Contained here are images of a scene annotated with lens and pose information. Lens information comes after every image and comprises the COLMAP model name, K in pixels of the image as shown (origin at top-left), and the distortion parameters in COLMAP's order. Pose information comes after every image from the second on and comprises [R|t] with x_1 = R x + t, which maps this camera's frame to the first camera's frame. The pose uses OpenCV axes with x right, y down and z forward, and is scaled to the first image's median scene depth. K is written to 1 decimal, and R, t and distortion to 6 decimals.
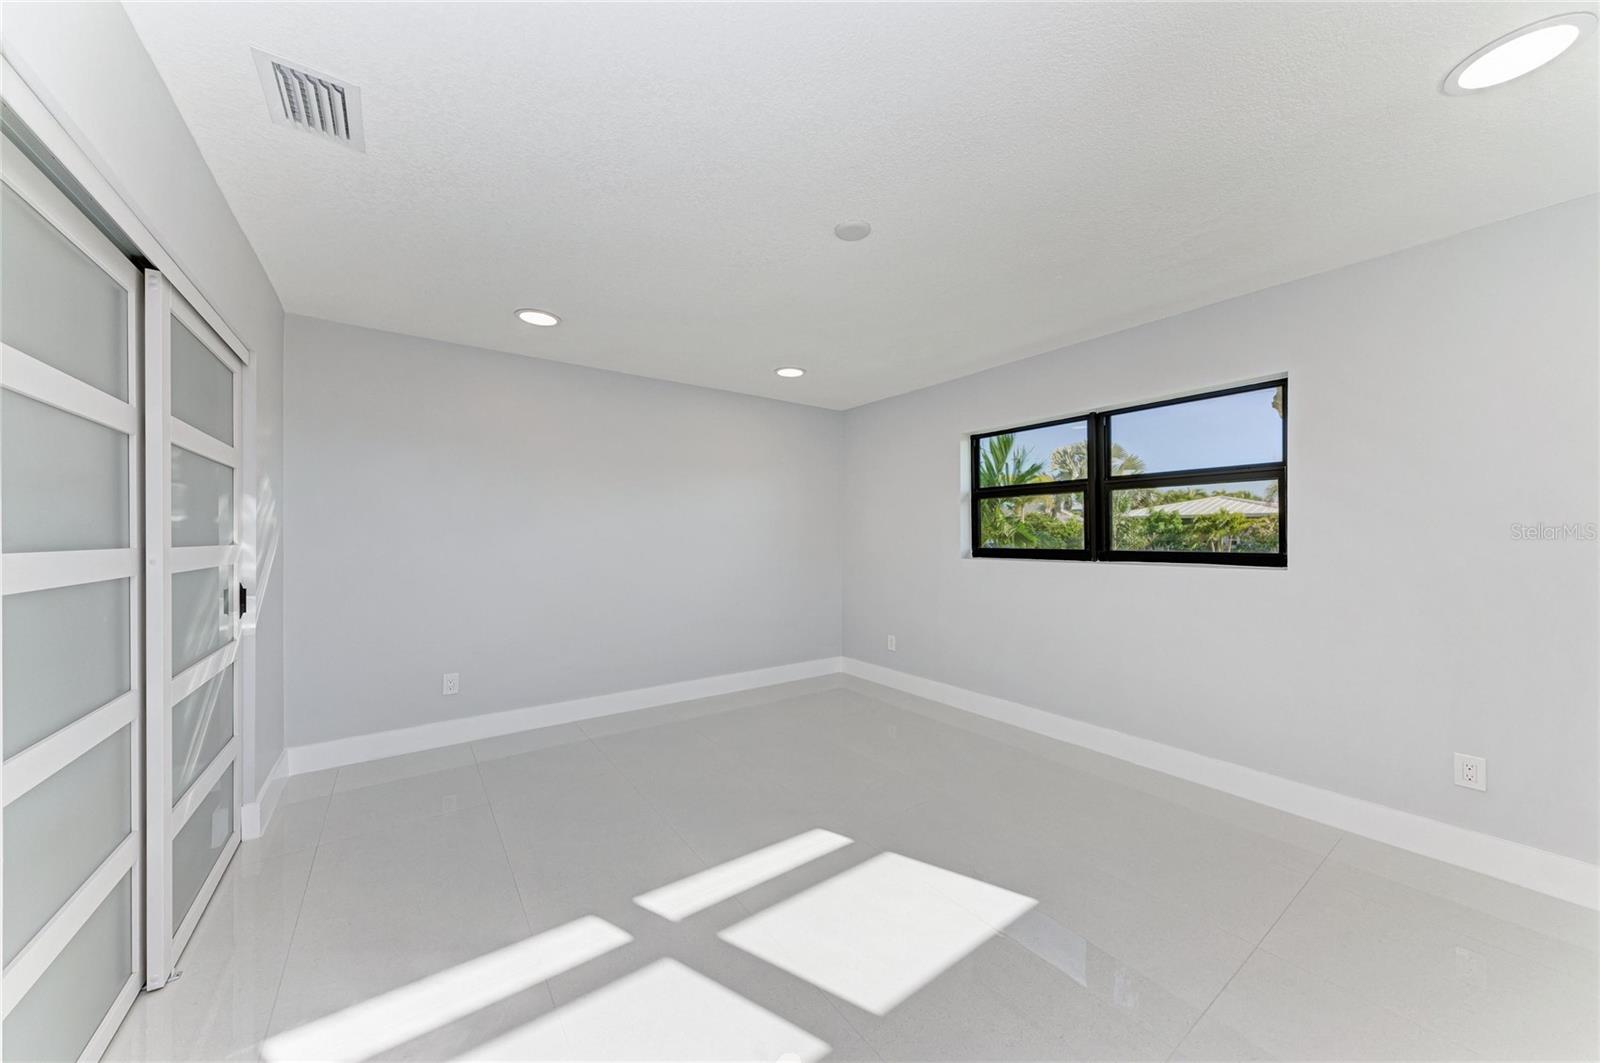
lens RADIAL K [[540.2, 0, 795.0], [0, 540.2, 529.5], [0, 0, 1]] dist [-0.001625, 0.000067]
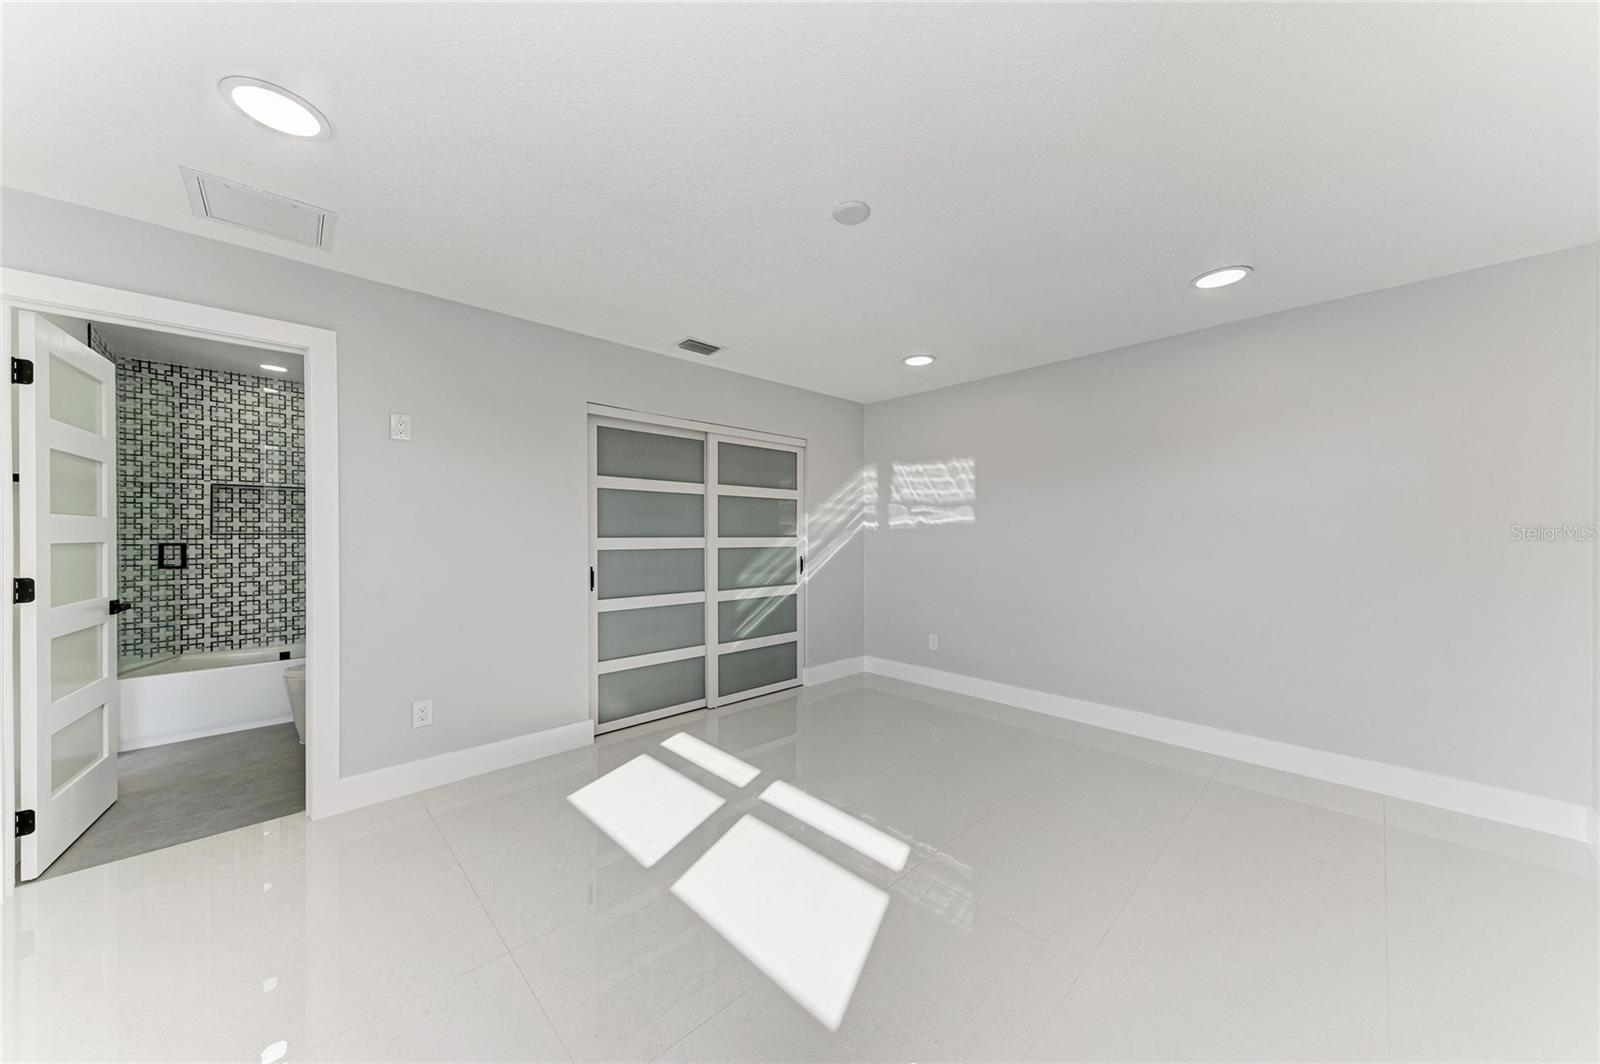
lens RADIAL K [[540.2, 0, 799.6], [0, 540.2, 537.4], [0, 0, 1]] dist [-0.001625, 0.000067]
pose [[0.145251, 0.007381, -0.989367, 1.014538], [0.013202, 0.999869, 0.009398, 0.010865], [0.989307, -0.014427, 0.145134, 0.748920]]
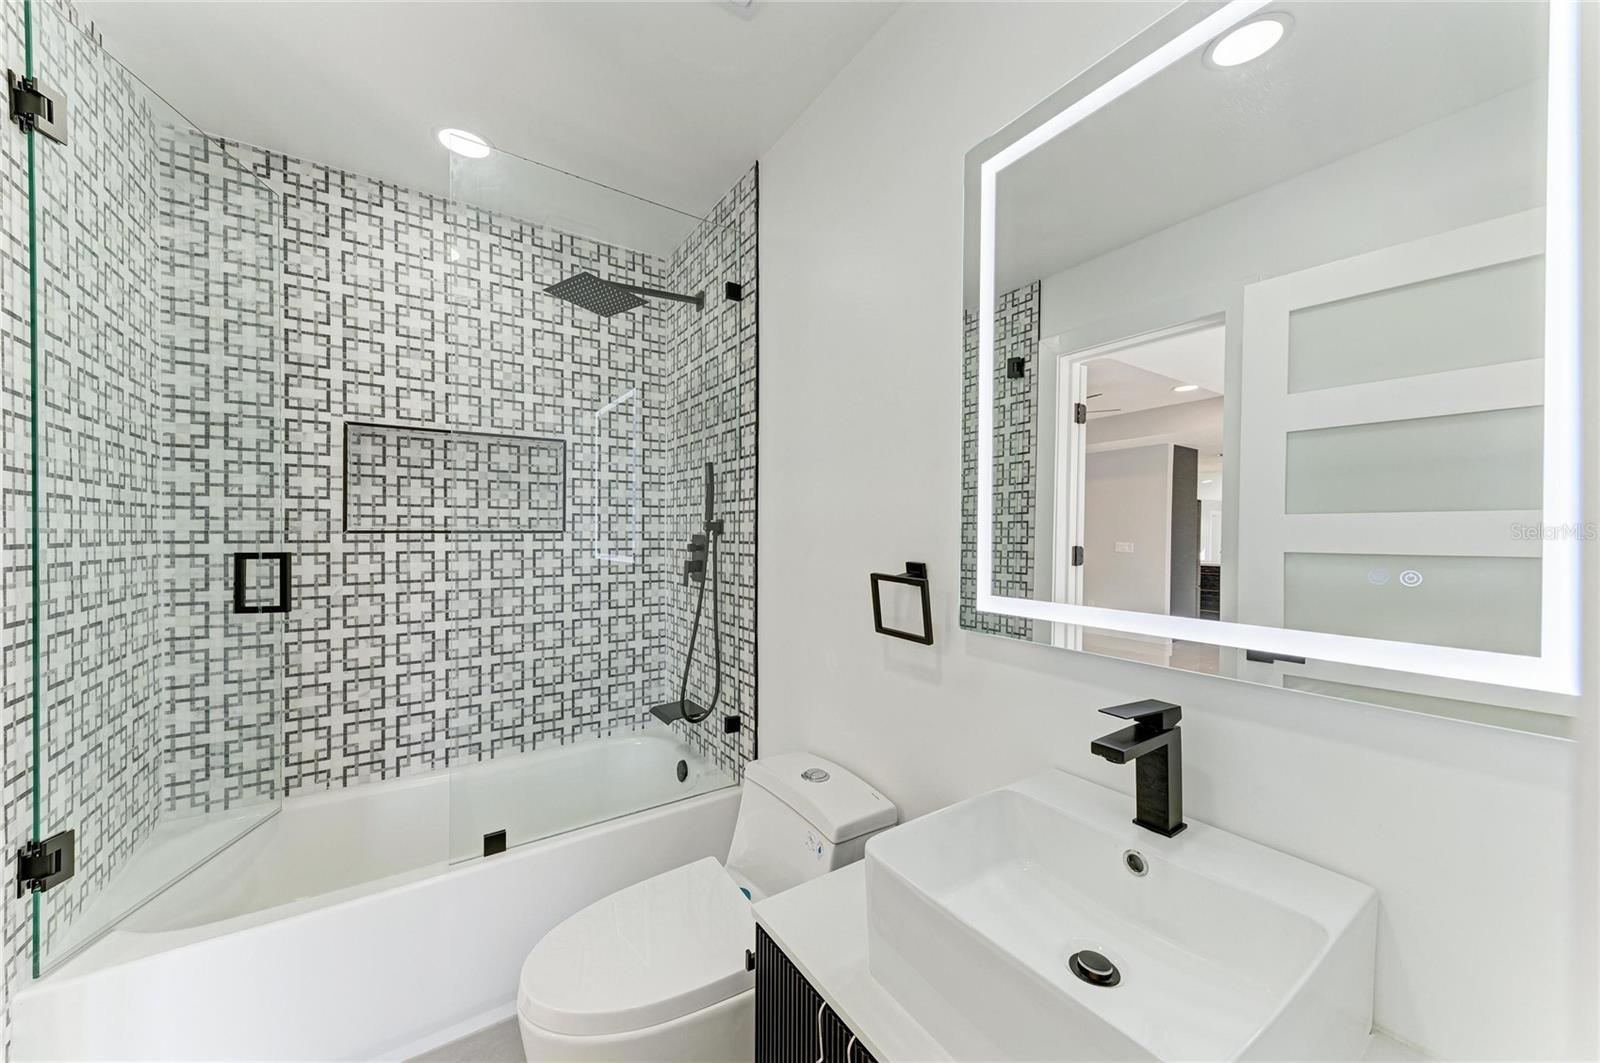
lens RADIAL K [[564.0, 0, 796.4], [0, 564.0, 537.2], [0, 0, 1]] dist [0.003143, -0.000104]
pose [[-0.047122, 0.009635, -0.998843, 0.537565], [0.012645, 0.999879, 0.009049, 0.006945], [0.998809, -0.012204, -0.047238, 0.381883]]
